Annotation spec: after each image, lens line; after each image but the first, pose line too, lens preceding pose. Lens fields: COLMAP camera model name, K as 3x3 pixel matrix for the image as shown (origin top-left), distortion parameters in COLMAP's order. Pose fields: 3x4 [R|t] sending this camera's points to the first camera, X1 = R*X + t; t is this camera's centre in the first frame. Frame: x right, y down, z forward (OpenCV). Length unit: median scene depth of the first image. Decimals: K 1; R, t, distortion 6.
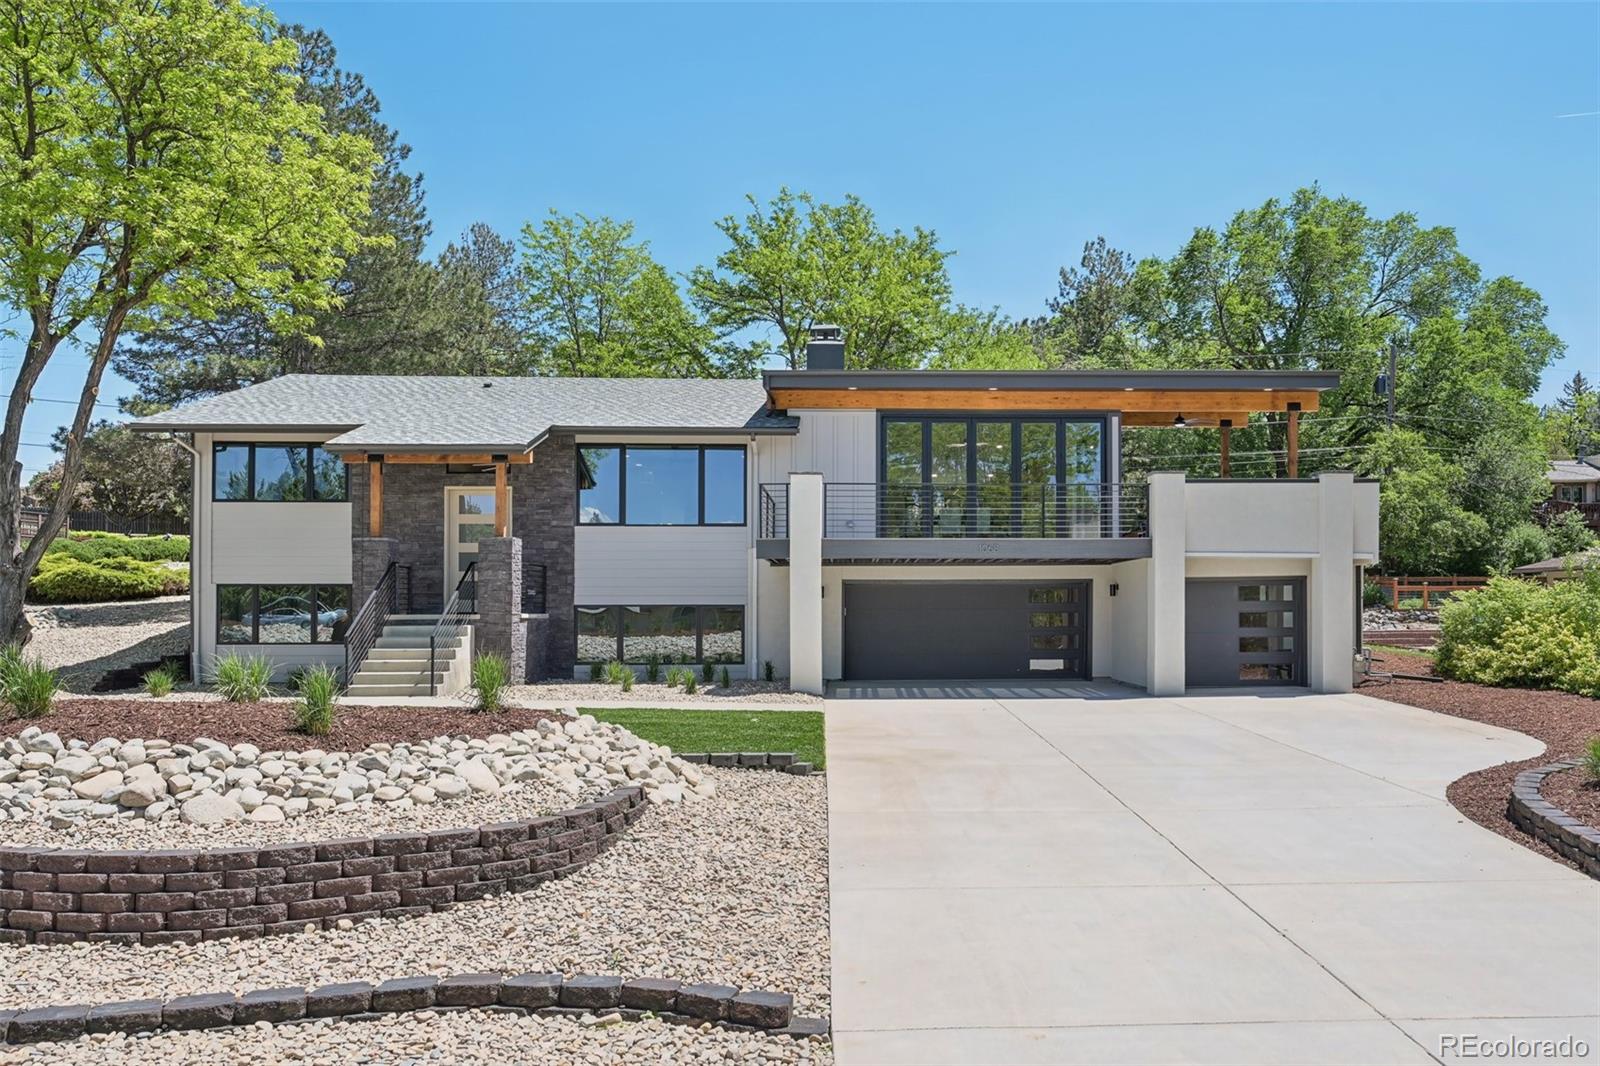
lens RADIAL K [[1146.6, 0, 798.7], [0, 1146.6, 601.8], [0, 0, 1]] dist [-0.004540, 0.000395]
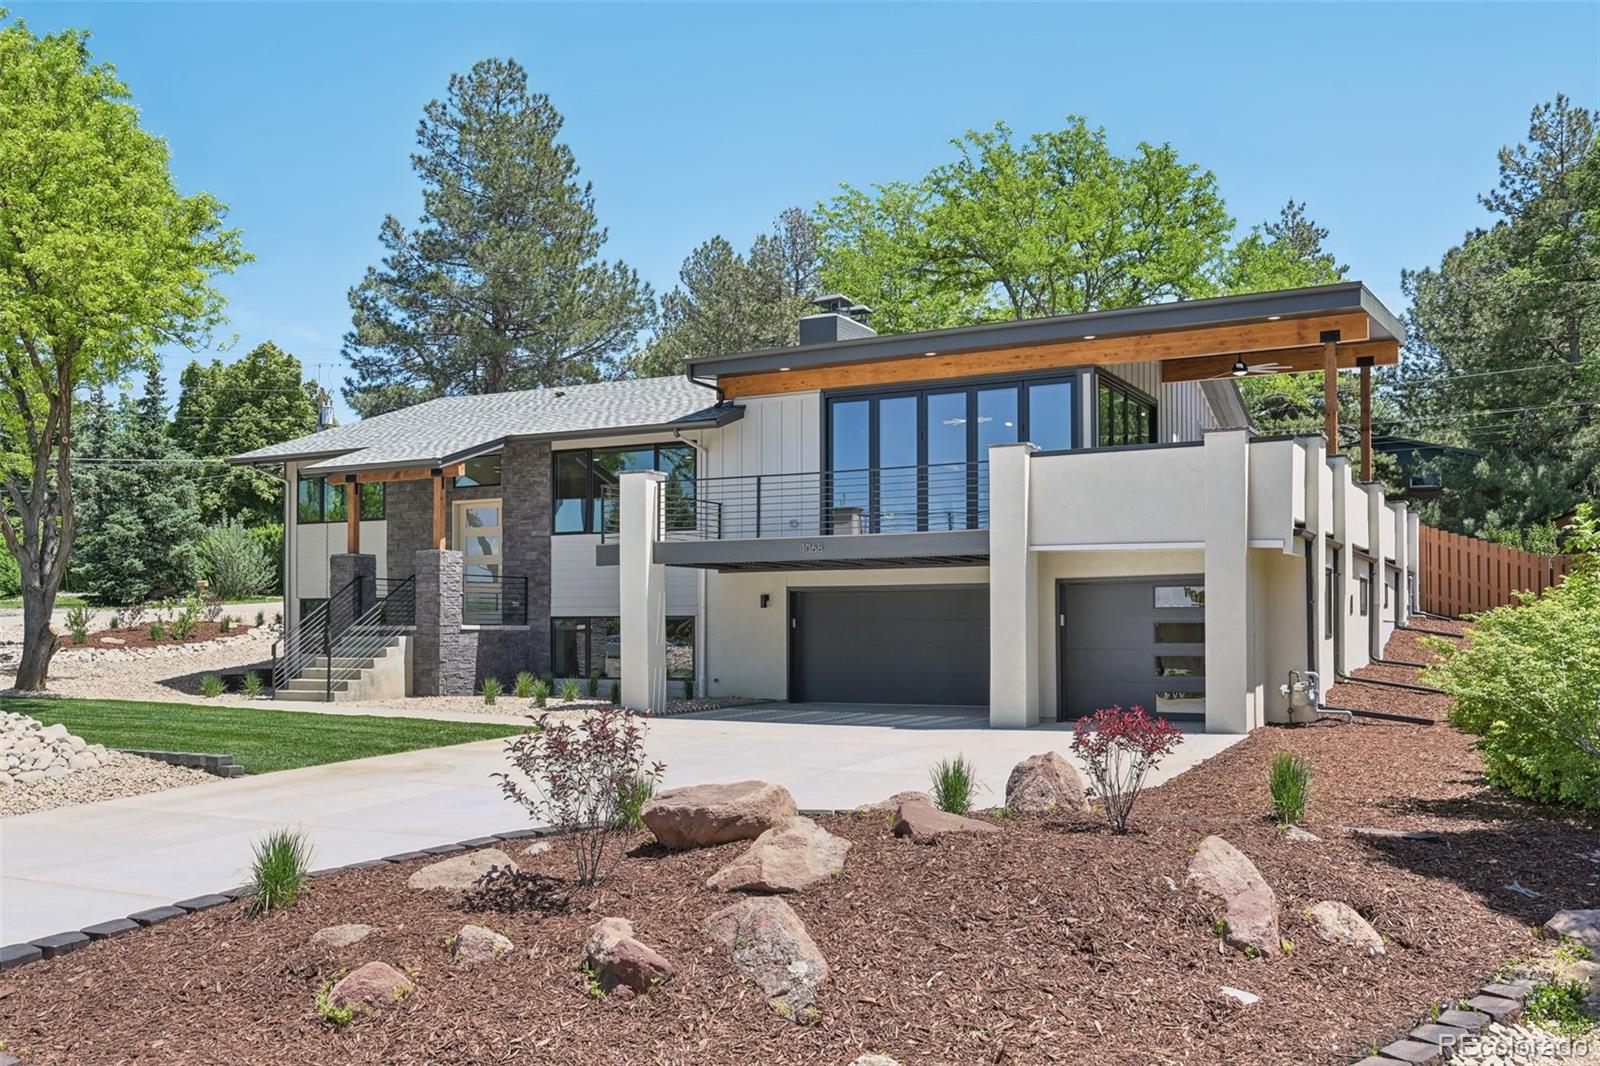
lens RADIAL K [[1368.6, 0, 801.5], [0, 1368.6, 599.3], [0, 0, 1]] dist [-0.005096, -0.005981]
pose [[0.868509, -0.009584, -0.495580, 0.566458], [0.002392, 0.999882, -0.015143, 0.006119], [0.495667, 0.011967, 0.868430, 0.095707]]
